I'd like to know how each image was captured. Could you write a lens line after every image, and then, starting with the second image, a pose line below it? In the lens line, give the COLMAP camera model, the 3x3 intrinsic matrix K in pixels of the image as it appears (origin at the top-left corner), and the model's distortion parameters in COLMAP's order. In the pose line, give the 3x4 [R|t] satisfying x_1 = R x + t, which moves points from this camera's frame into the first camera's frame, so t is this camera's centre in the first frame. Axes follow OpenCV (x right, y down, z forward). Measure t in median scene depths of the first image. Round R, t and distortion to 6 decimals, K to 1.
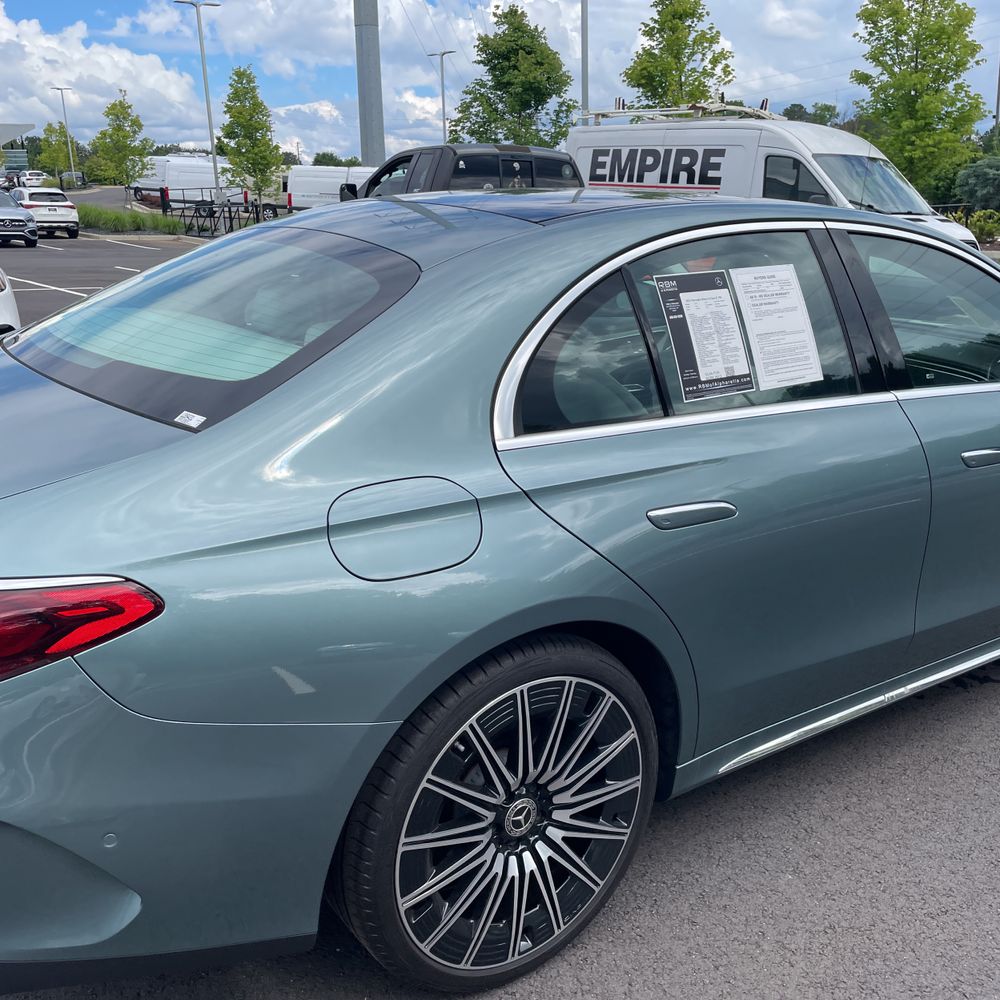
lens RADIAL K [[1020.2, 0, 489.2], [0, 1020.2, 496.5], [0, 0, 1]] dist [0.027201, 0.000000]
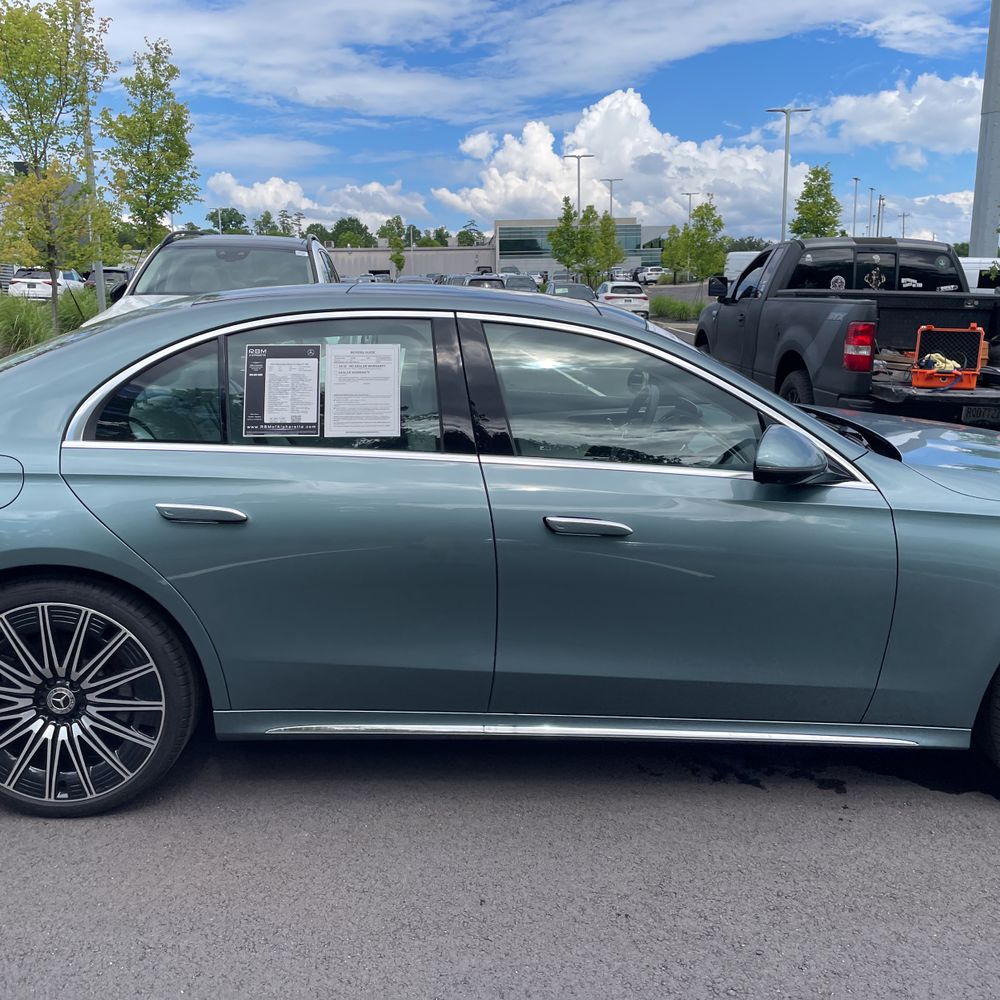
lens RADIAL K [[1020.2, 0, 506.4], [0, 1020.2, 477.7], [0, 0, 1]] dist [0.027201, 0.000000]
pose [[0.834995, 0.105506, -0.540049, 1.261333], [-0.159618, 0.985689, -0.054225, -0.021899], [0.526599, 0.131479, 0.839885, 0.056040]]
